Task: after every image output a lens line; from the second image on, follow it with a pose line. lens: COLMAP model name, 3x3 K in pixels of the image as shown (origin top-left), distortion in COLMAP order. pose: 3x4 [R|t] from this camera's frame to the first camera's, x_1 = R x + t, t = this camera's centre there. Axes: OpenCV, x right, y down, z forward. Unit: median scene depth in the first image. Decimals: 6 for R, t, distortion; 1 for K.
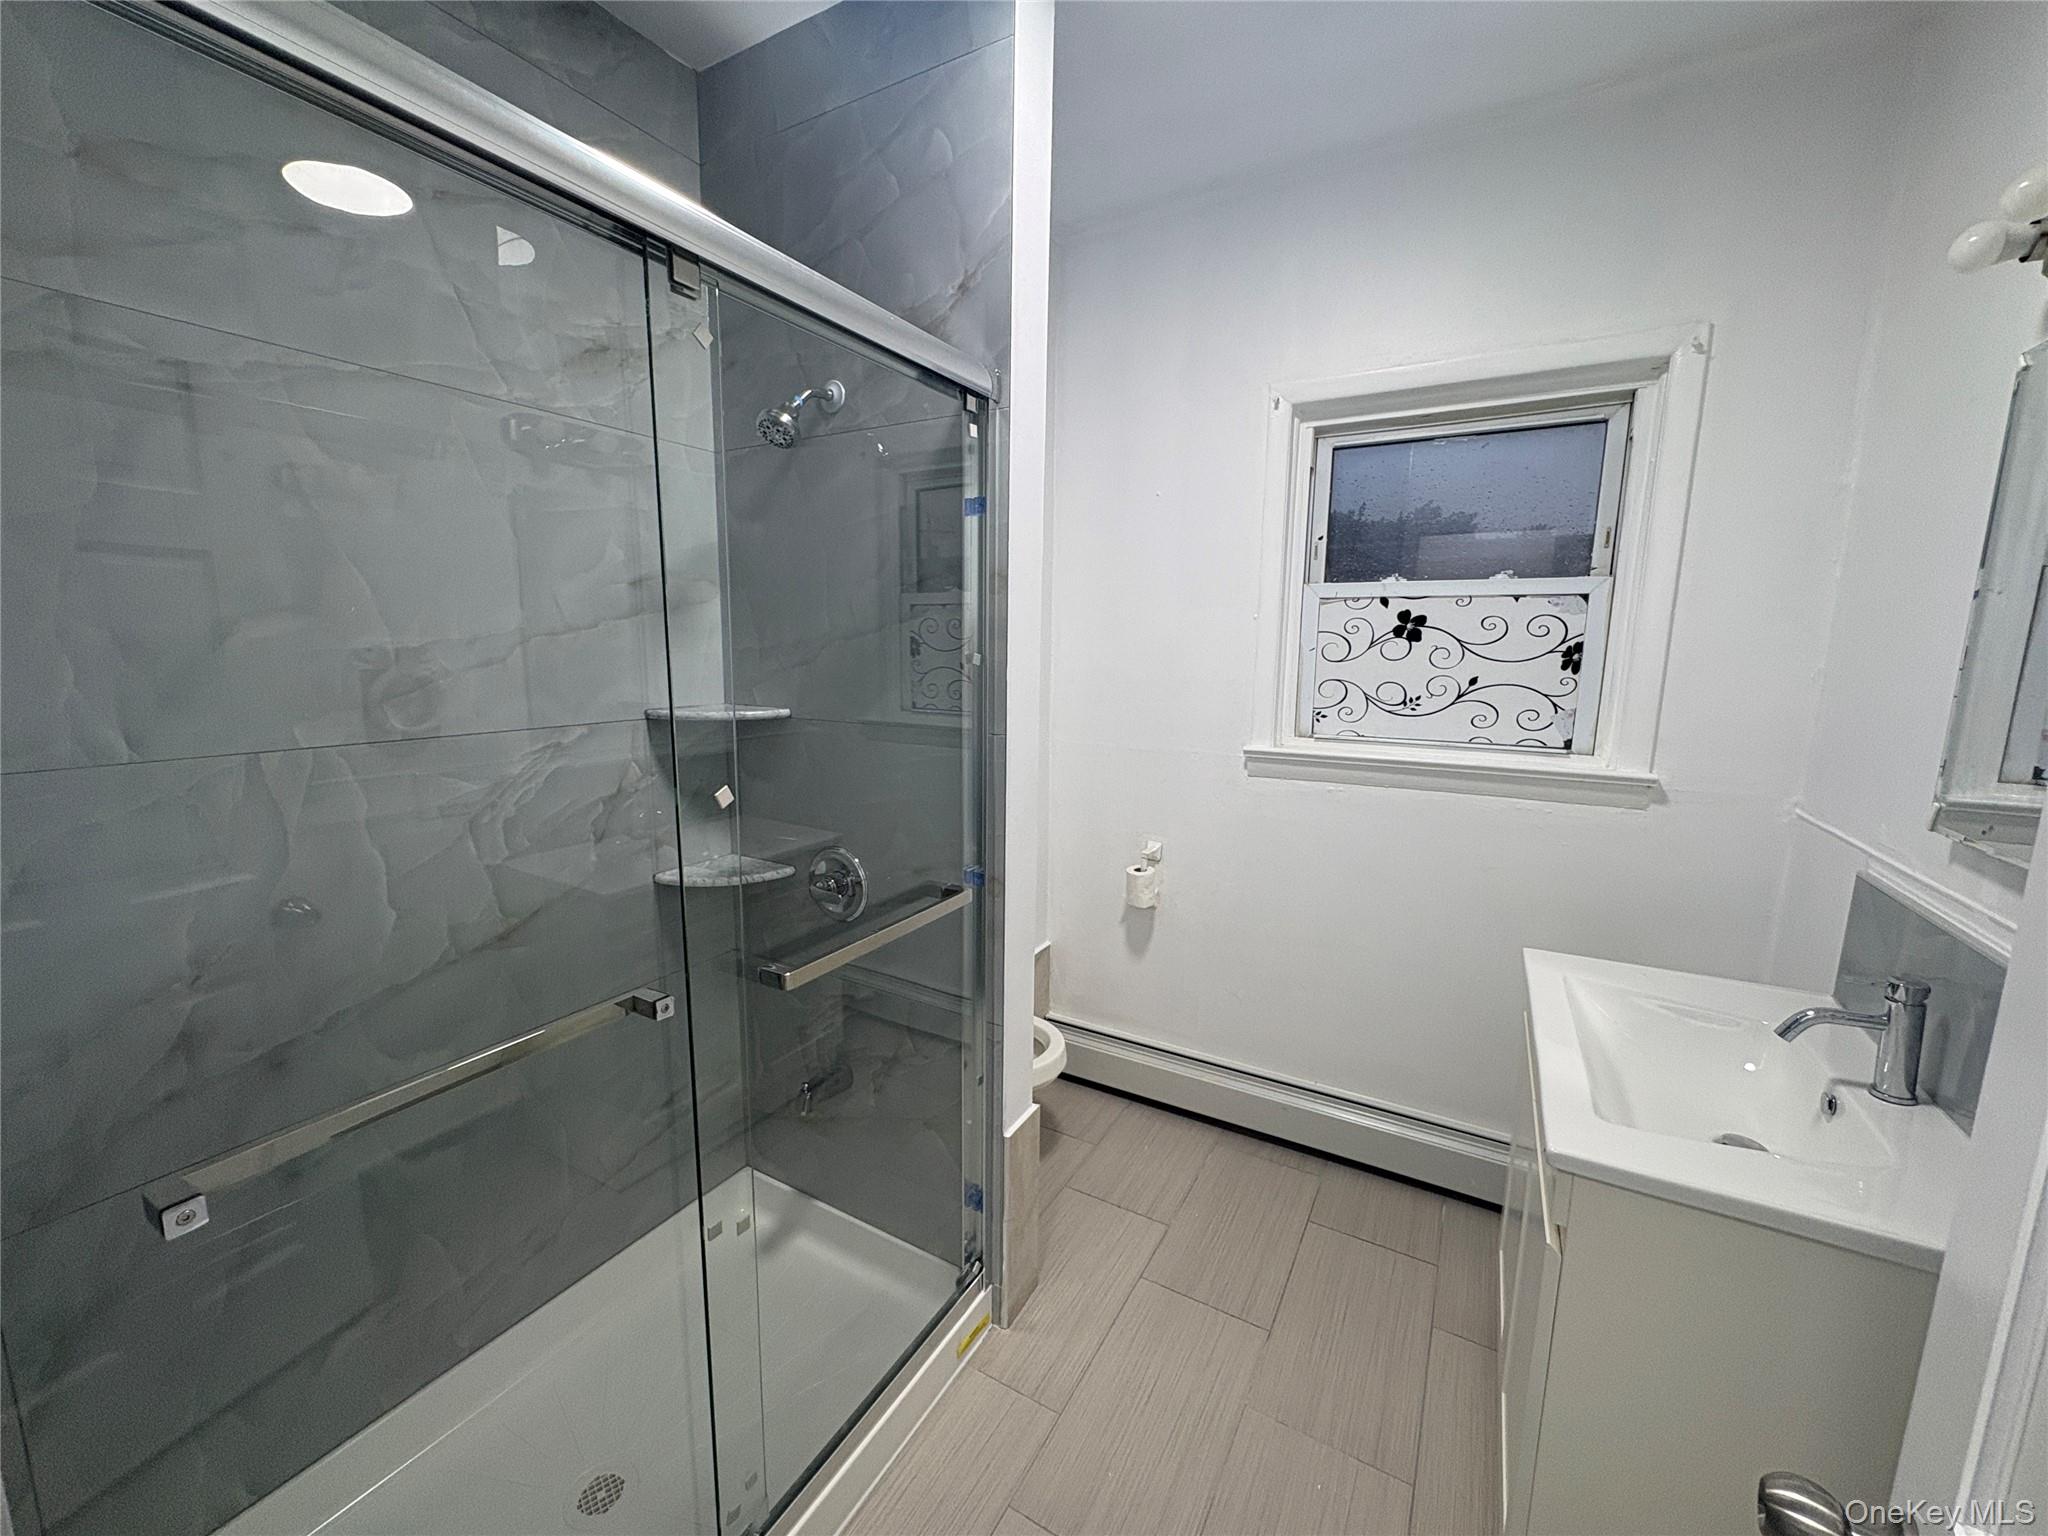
lens RADIAL K [[816.4, 0, 1021.8], [0, 816.4, 770.4], [0, 0, 1]] dist [0.003017, -0.000039]
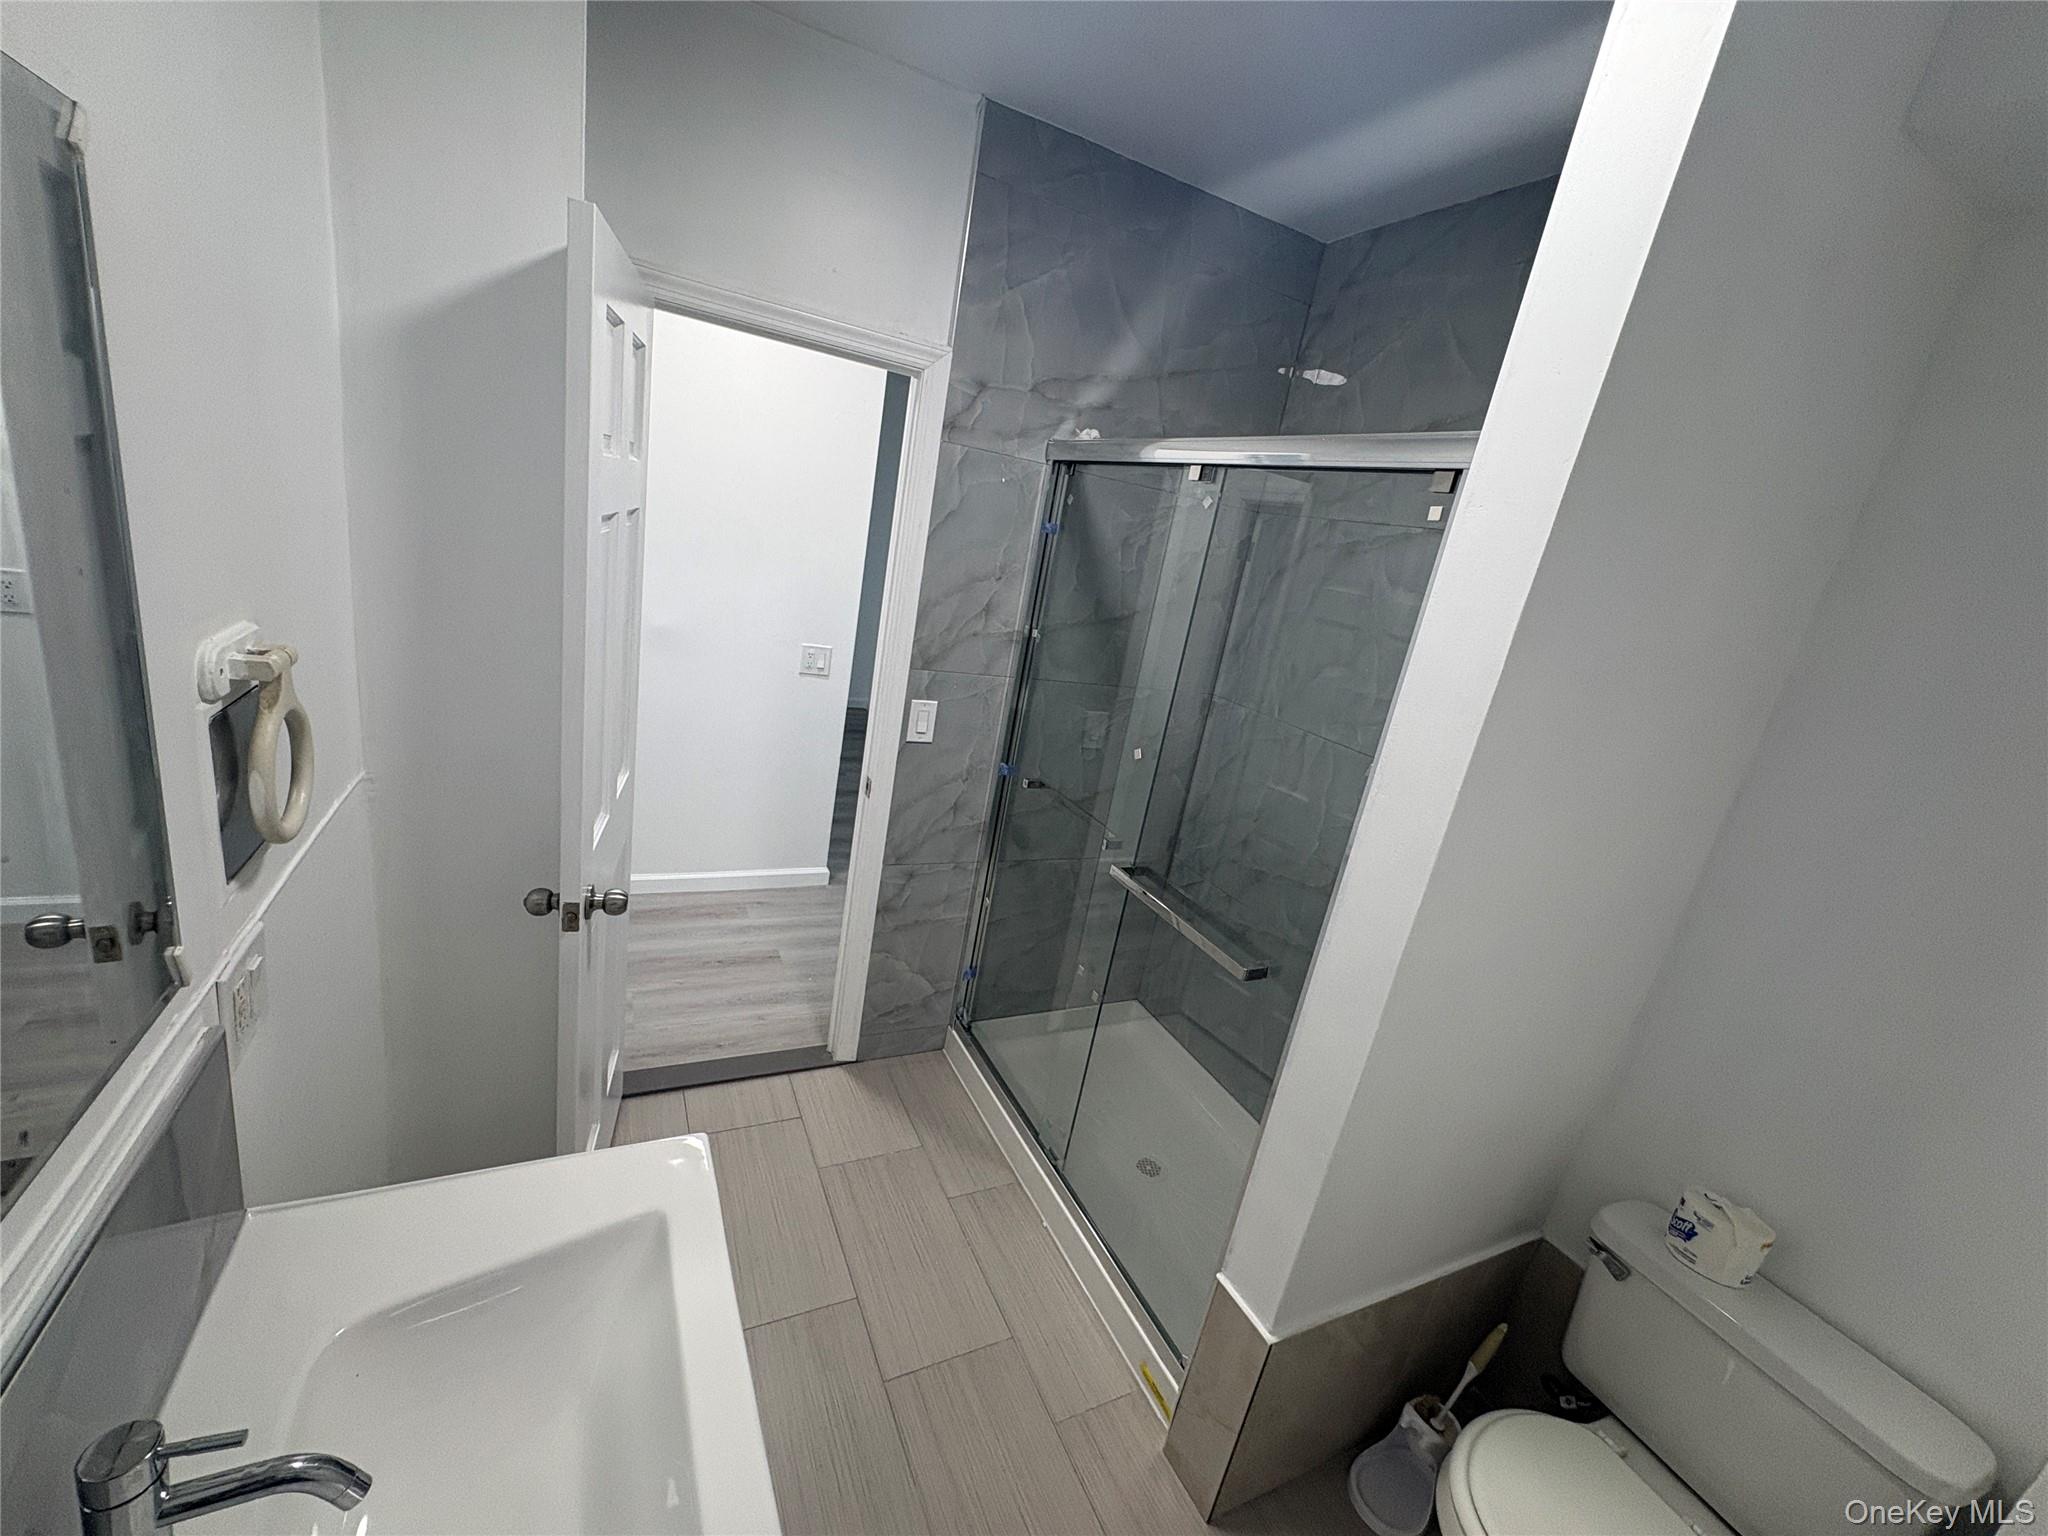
lens RADIAL K [[816.4, 0, 1025.3], [0, 816.4, 766.7], [0, 0, 1]] dist [0.003017, -0.000039]
pose [[-0.562995, 0.128011, -0.816486, 1.062224], [-0.307328, 0.884658, 0.350613, -0.430101], [0.767194, 0.448323, -0.458716, 1.434508]]
